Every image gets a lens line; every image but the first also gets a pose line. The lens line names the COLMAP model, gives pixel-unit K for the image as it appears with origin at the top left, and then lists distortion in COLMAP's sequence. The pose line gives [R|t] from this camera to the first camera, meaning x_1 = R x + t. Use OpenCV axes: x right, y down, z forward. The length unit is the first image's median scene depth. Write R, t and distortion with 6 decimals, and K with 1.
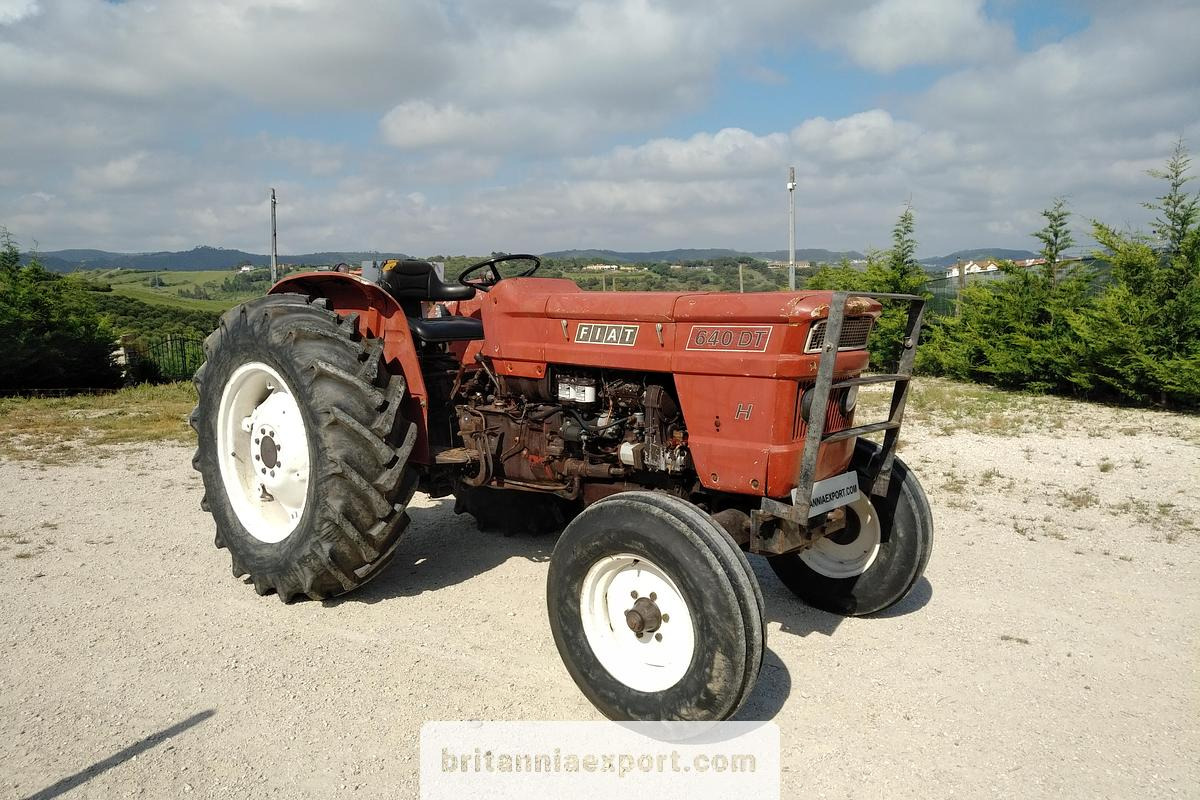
lens RADIAL K [[884.2, 0, 600.4], [0, 884.2, 376.6], [0, 0, 1]] dist [0.050784, 0.000484]
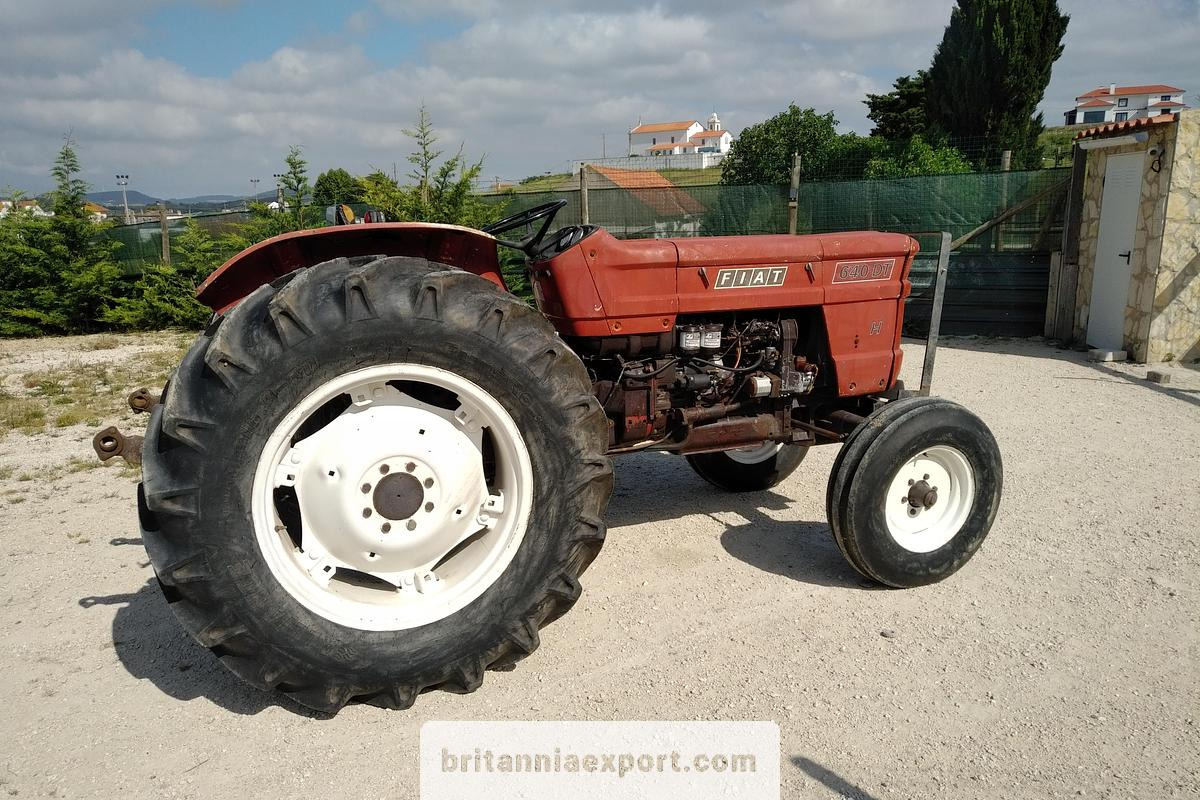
lens RADIAL K [[889.3, 0, 600.0], [0, 889.3, 400.0], [0, 0, 1]] dist [0.005565, 0.009497]
pose [[0.497813, -0.184955, 0.847334, -0.988029], [0.110504, 0.982560, 0.149550, -0.081387], [-0.860216, 0.019186, 0.509569, 0.606764]]
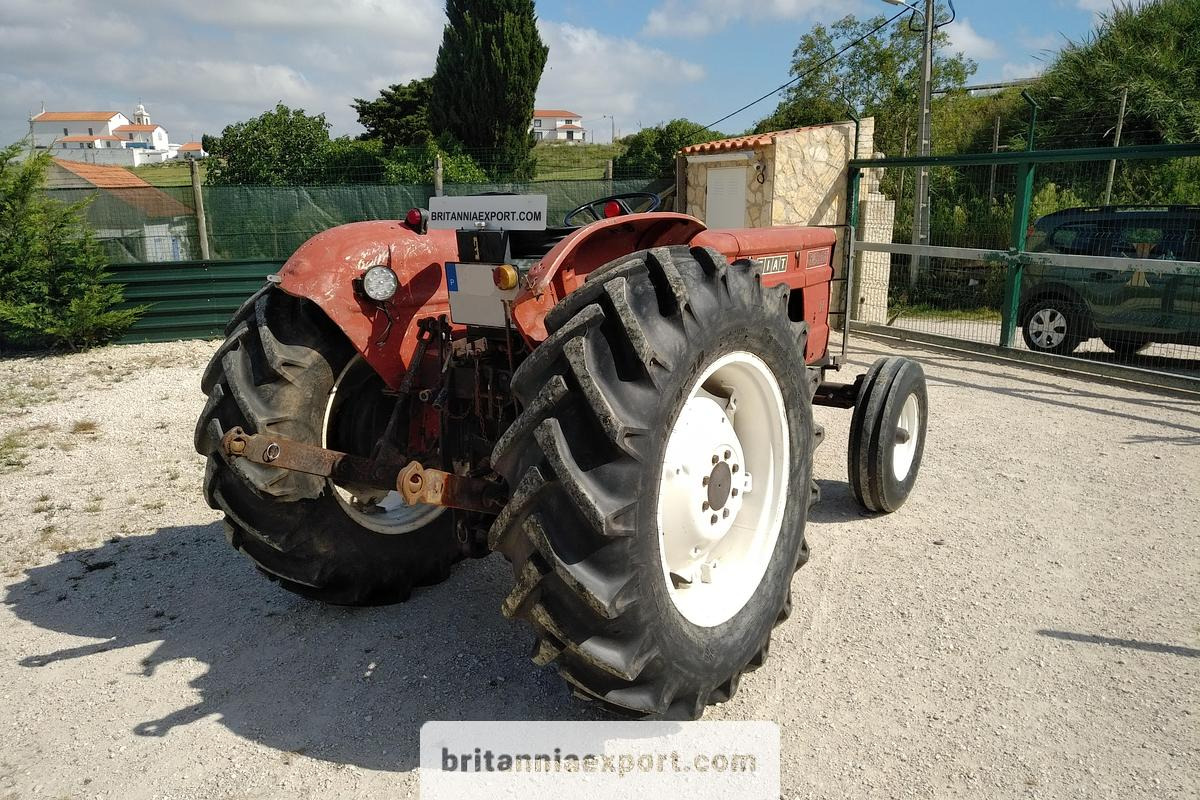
lens RADIAL K [[900.2, 0, 600.0], [0, 900.2, 400.0], [0, 0, 1]] dist [-0.036792, 0.074359]
pose [[-0.078865, -0.203994, 0.975790, -1.170977], [0.117282, 0.970143, 0.212292, -0.152466], [-0.989962, 0.131185, -0.052585, 1.291682]]
